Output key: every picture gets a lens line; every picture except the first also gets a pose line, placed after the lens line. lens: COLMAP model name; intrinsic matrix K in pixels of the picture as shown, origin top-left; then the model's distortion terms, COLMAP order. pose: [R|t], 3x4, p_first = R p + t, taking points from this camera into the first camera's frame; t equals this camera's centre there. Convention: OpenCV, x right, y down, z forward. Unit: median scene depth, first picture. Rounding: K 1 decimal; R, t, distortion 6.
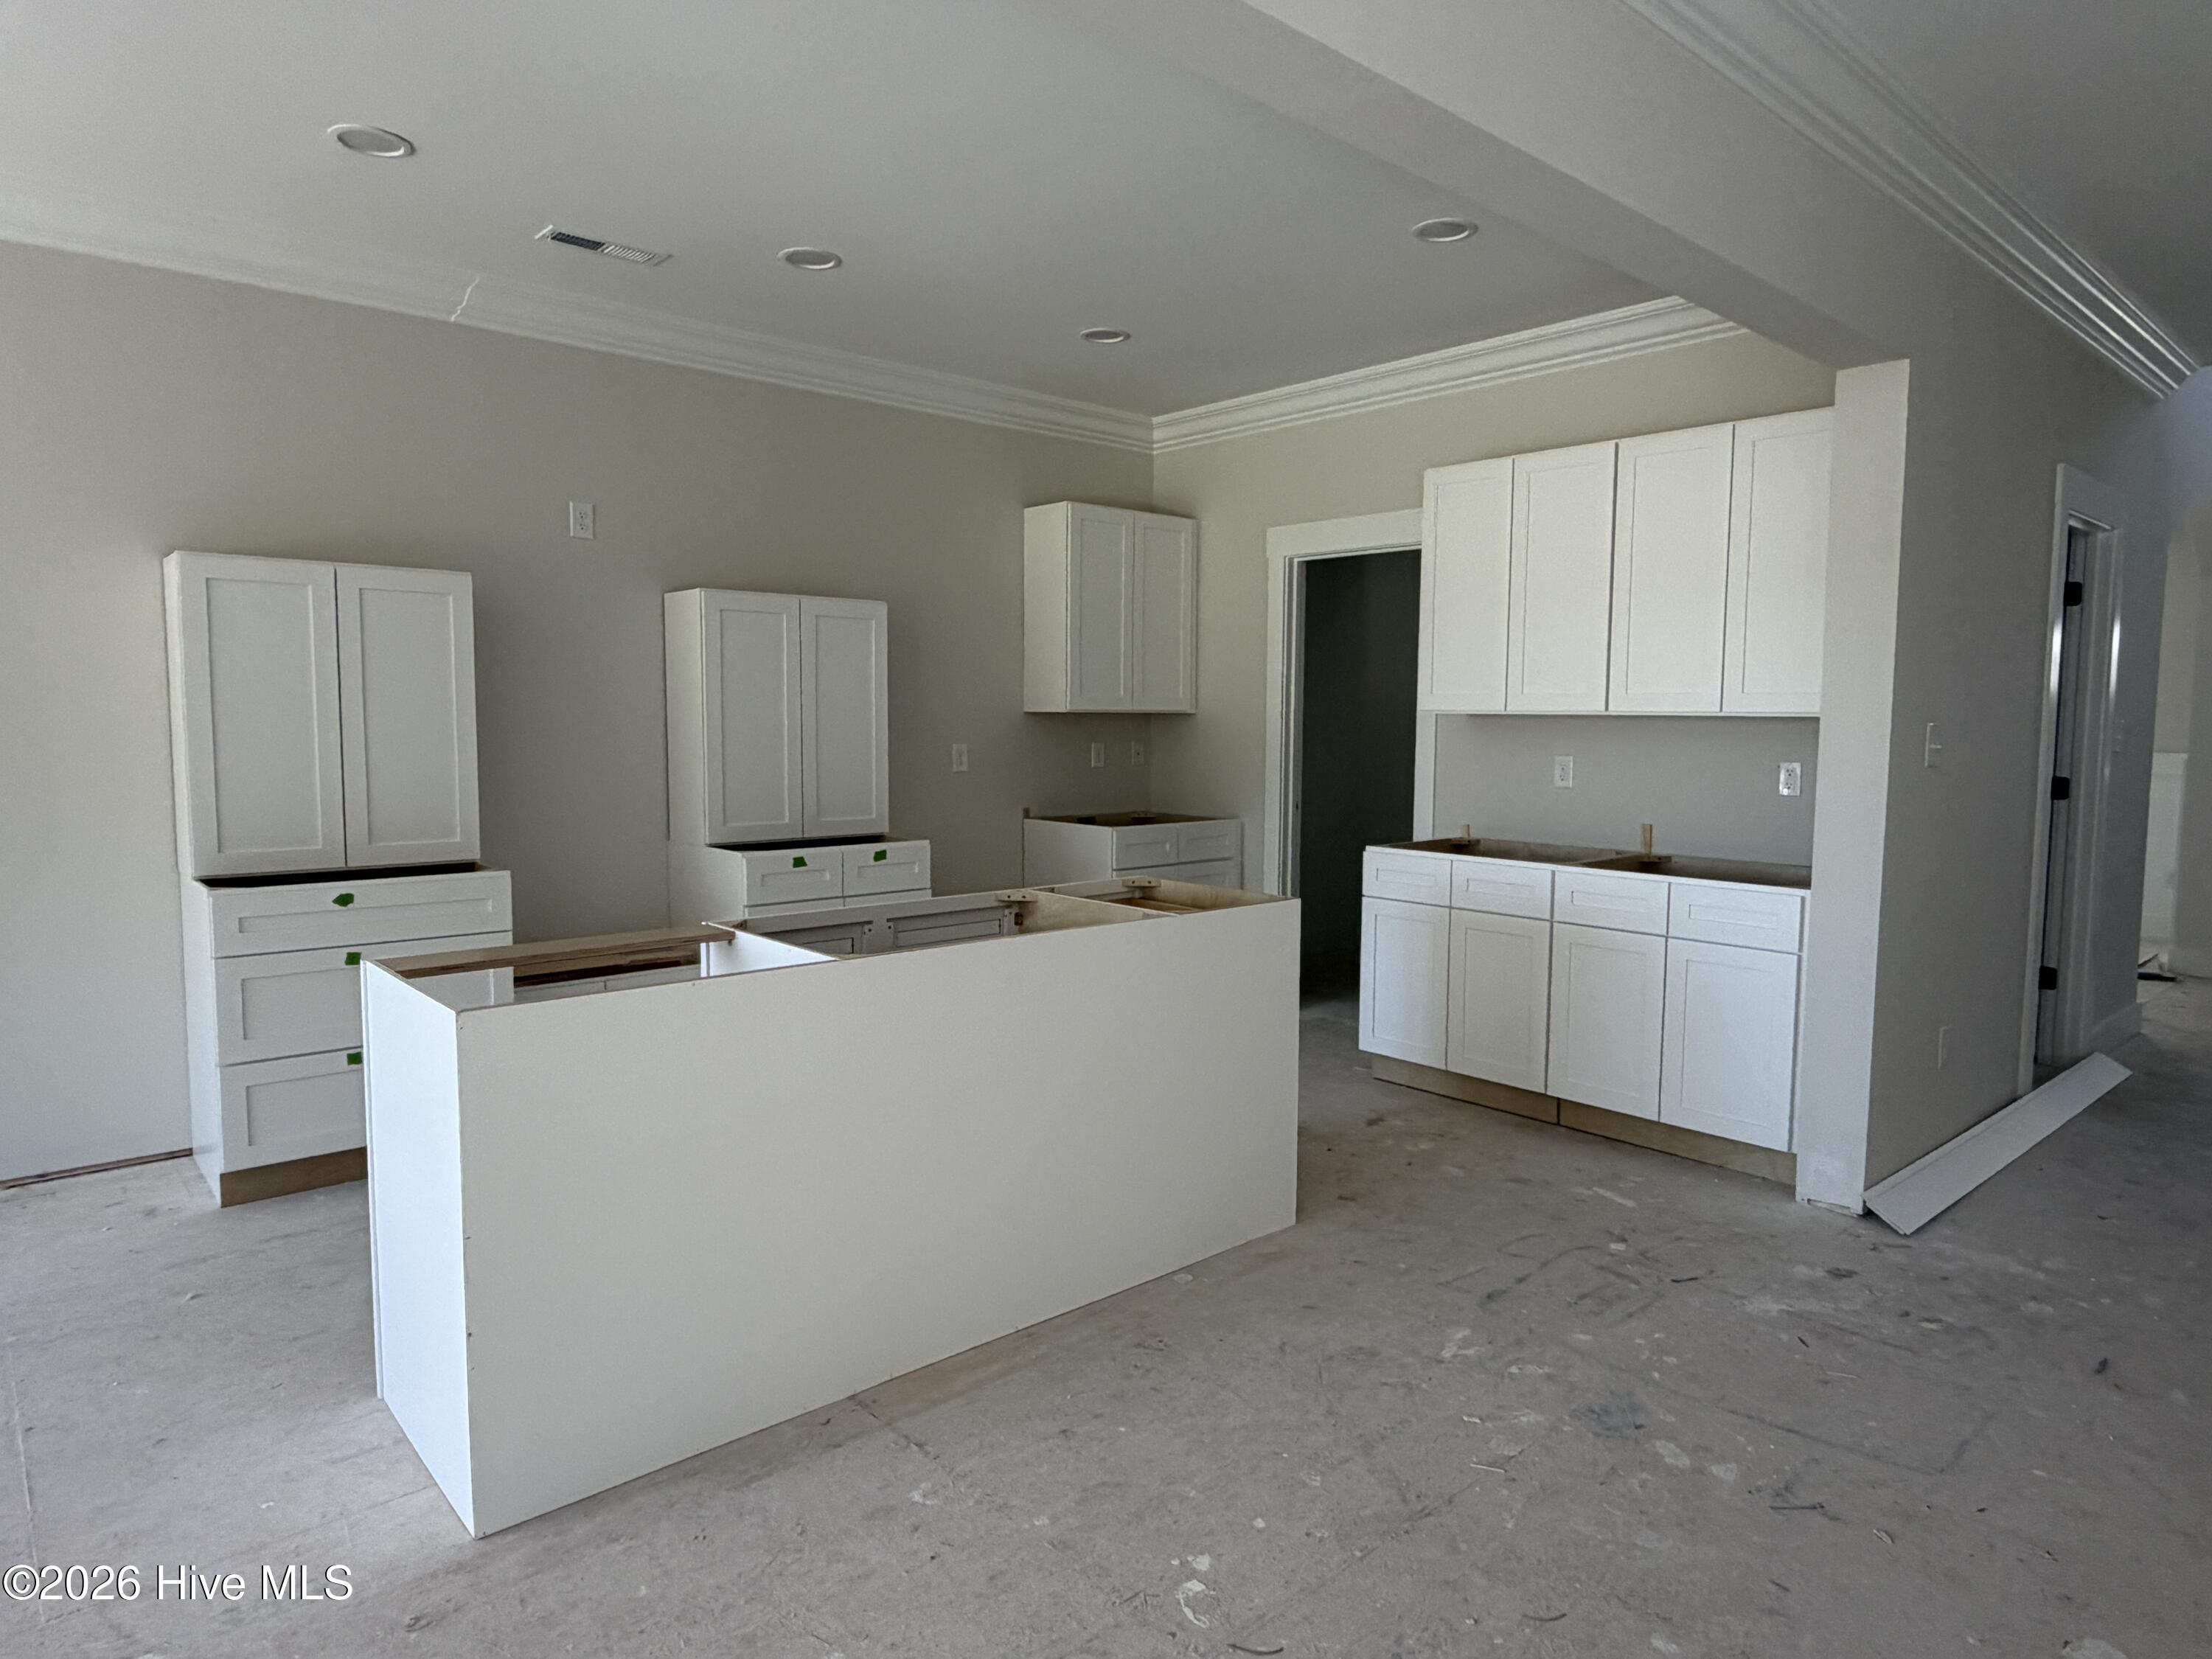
lens RADIAL K [[1317.6, 0, 1098.7], [0, 1317.6, 822.2], [0, 0, 1]] dist [-0.002488, 0.002131]
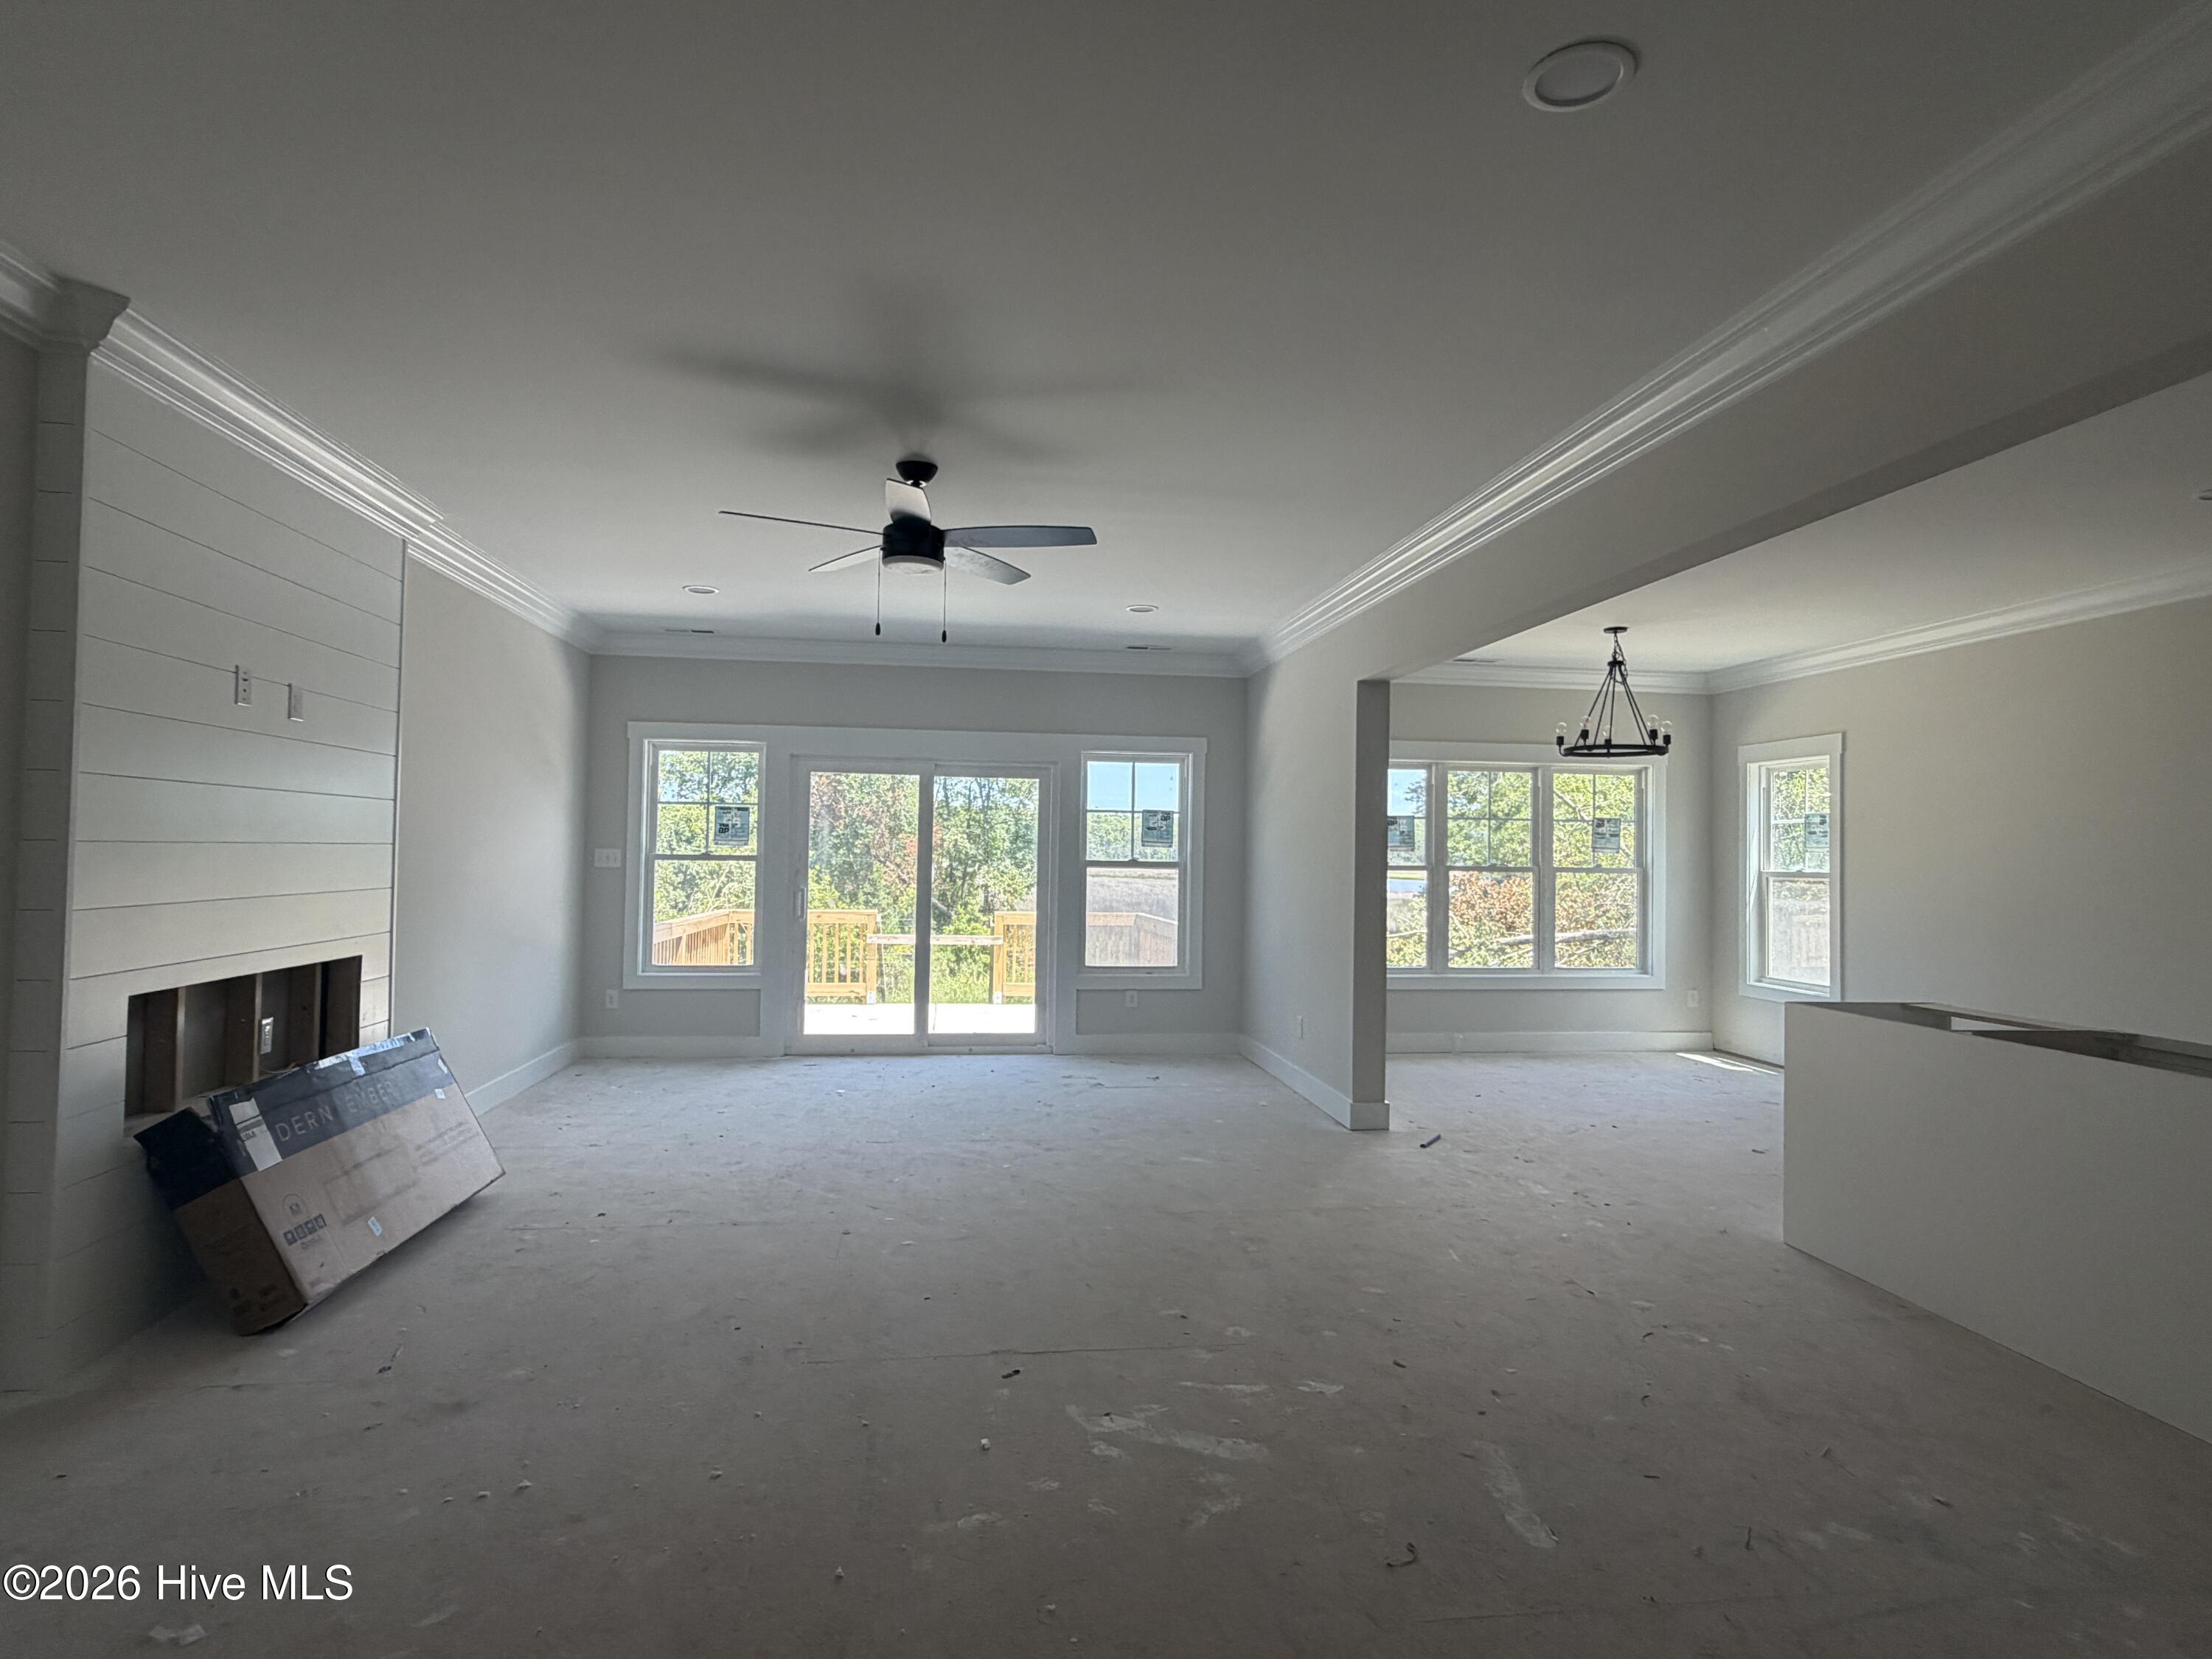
lens RADIAL K [[1187.9, 0, 1105.1], [0, 1187.9, 825.4], [0, 0, 1]] dist [-0.000143, -0.000278]
pose [[-0.563144, -0.037461, -0.825509, 1.343710], [-0.091742, 0.995631, 0.017403, -0.062224], [0.821250, 0.085534, -0.564120, 0.818217]]
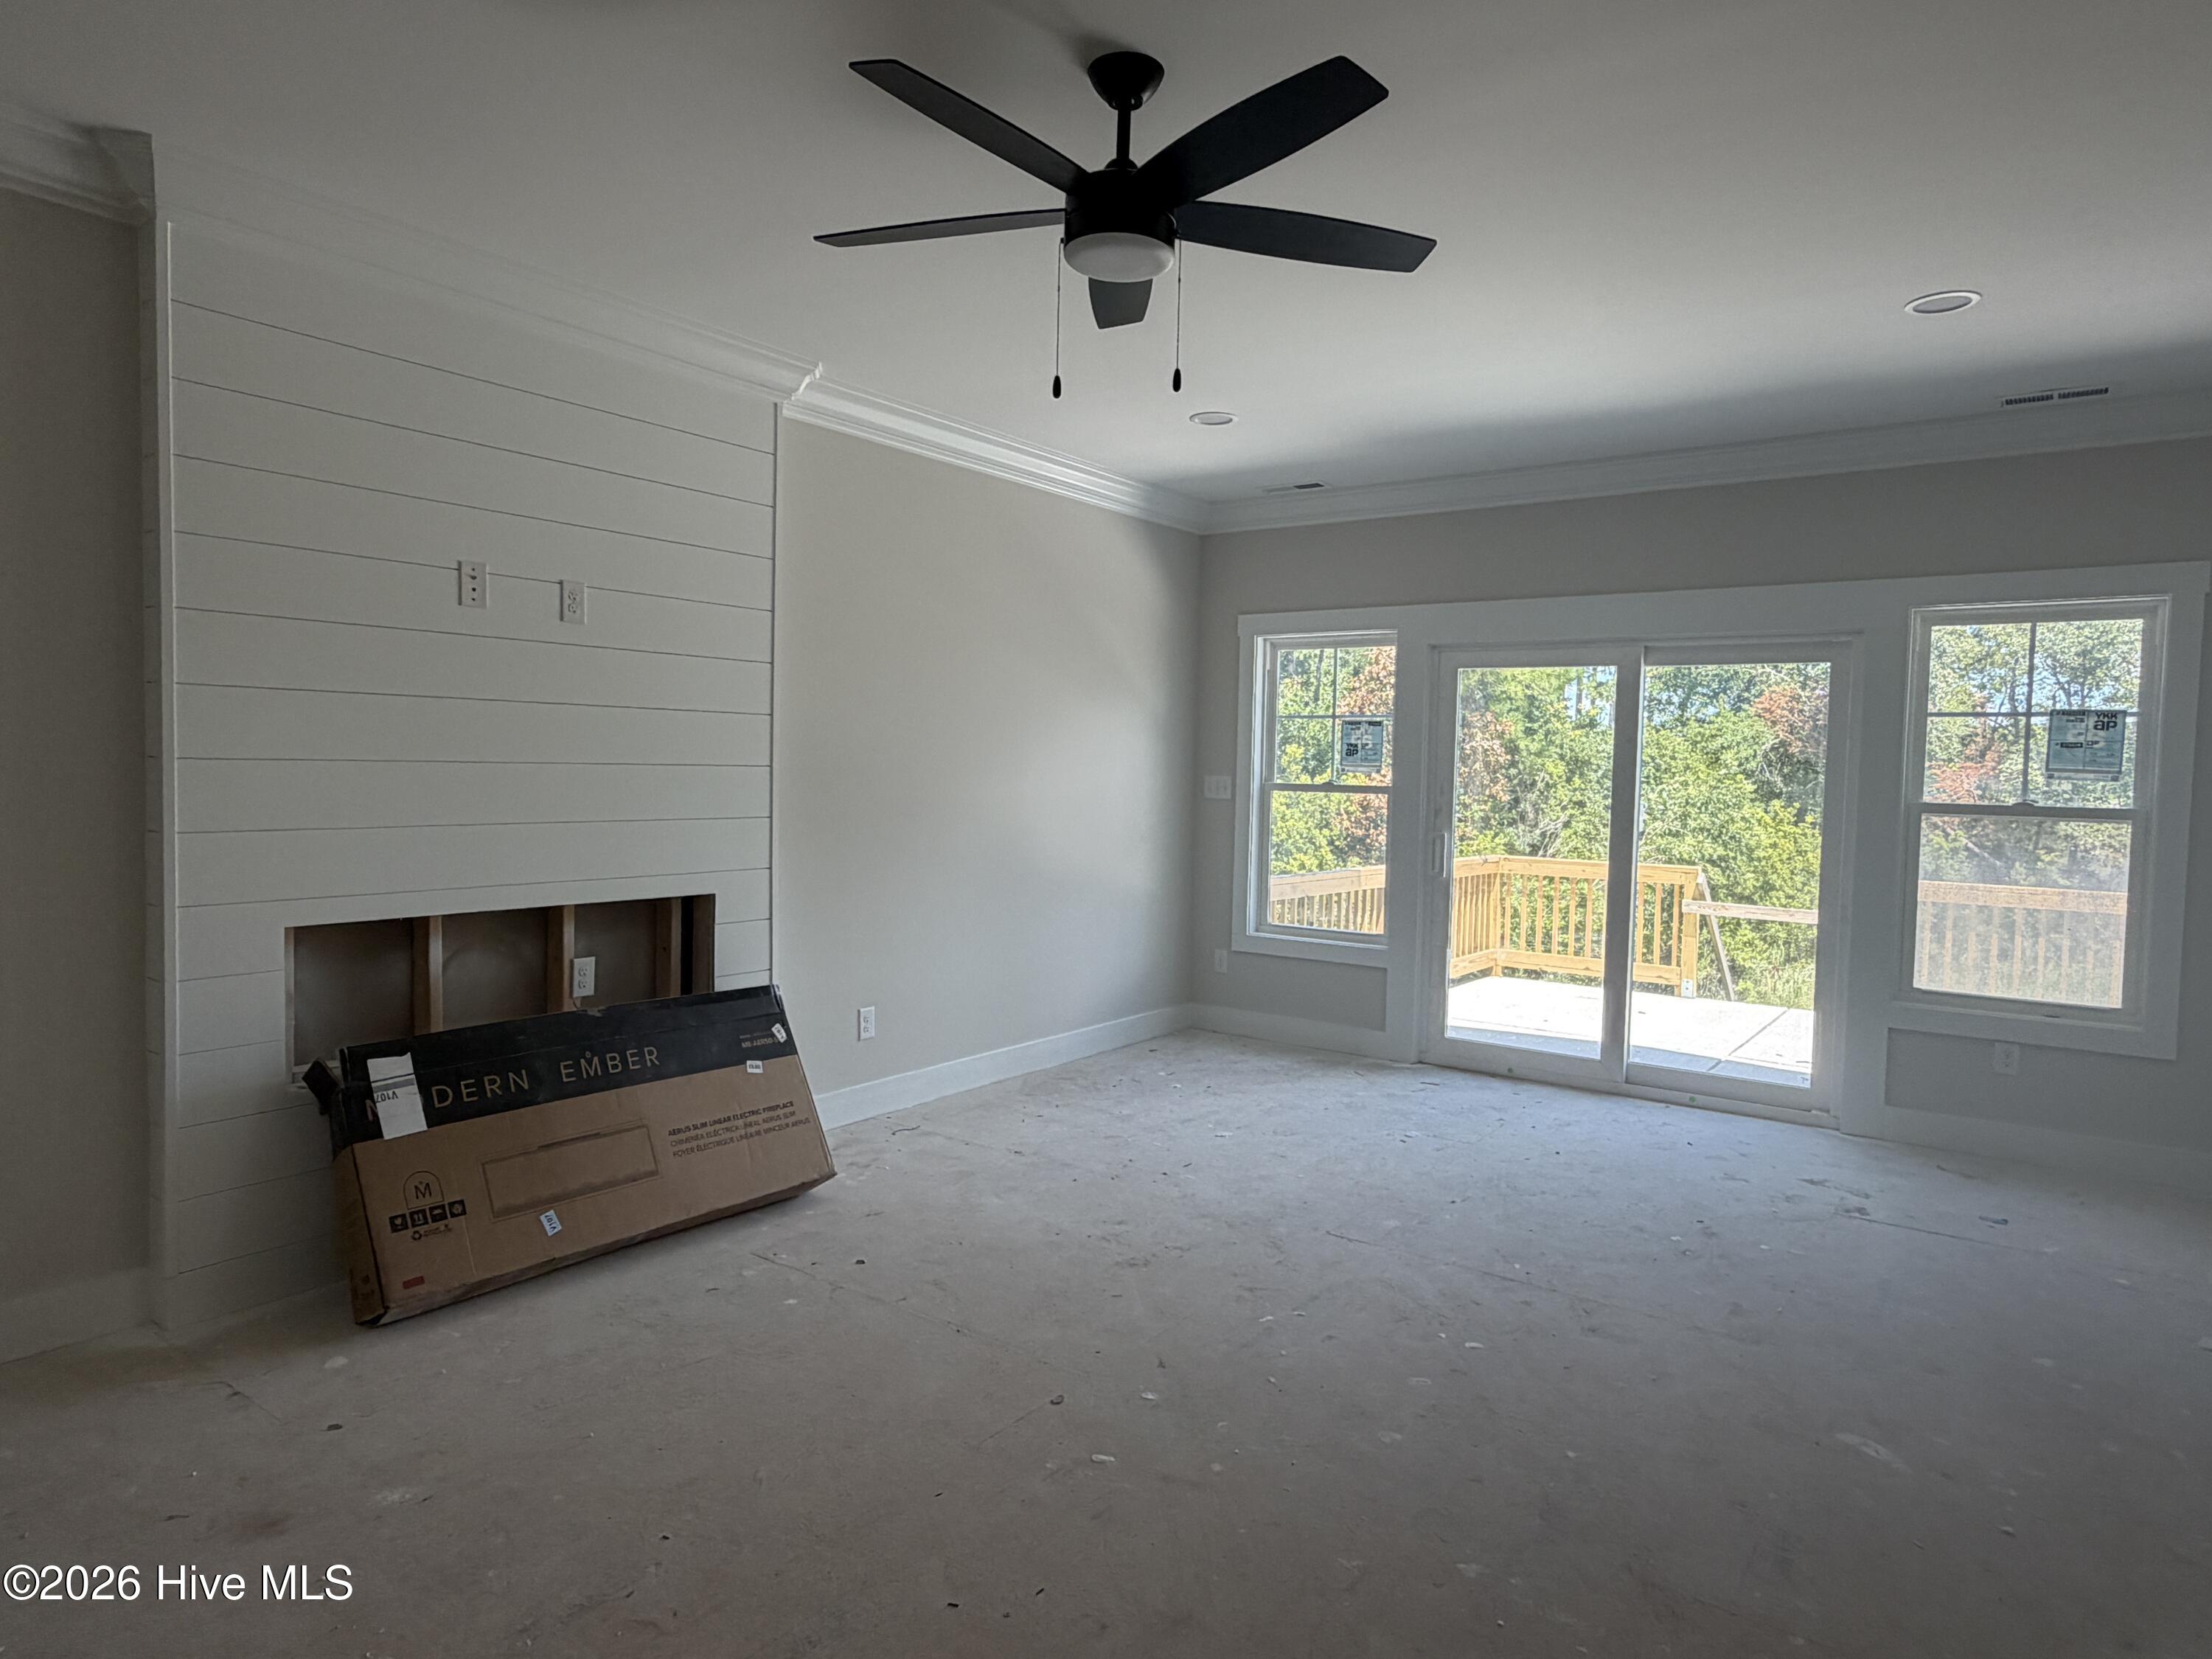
lens RADIAL K [[1317.6, 0, 1098.7], [0, 1317.6, 822.2], [0, 0, 1]] dist [-0.002488, 0.002131]
pose [[-0.977711, -0.022403, -0.208755, 0.503649], [-0.049589, 0.990800, 0.125923, -0.067274], [0.204013, 0.133468, -0.969827, 0.688756]]
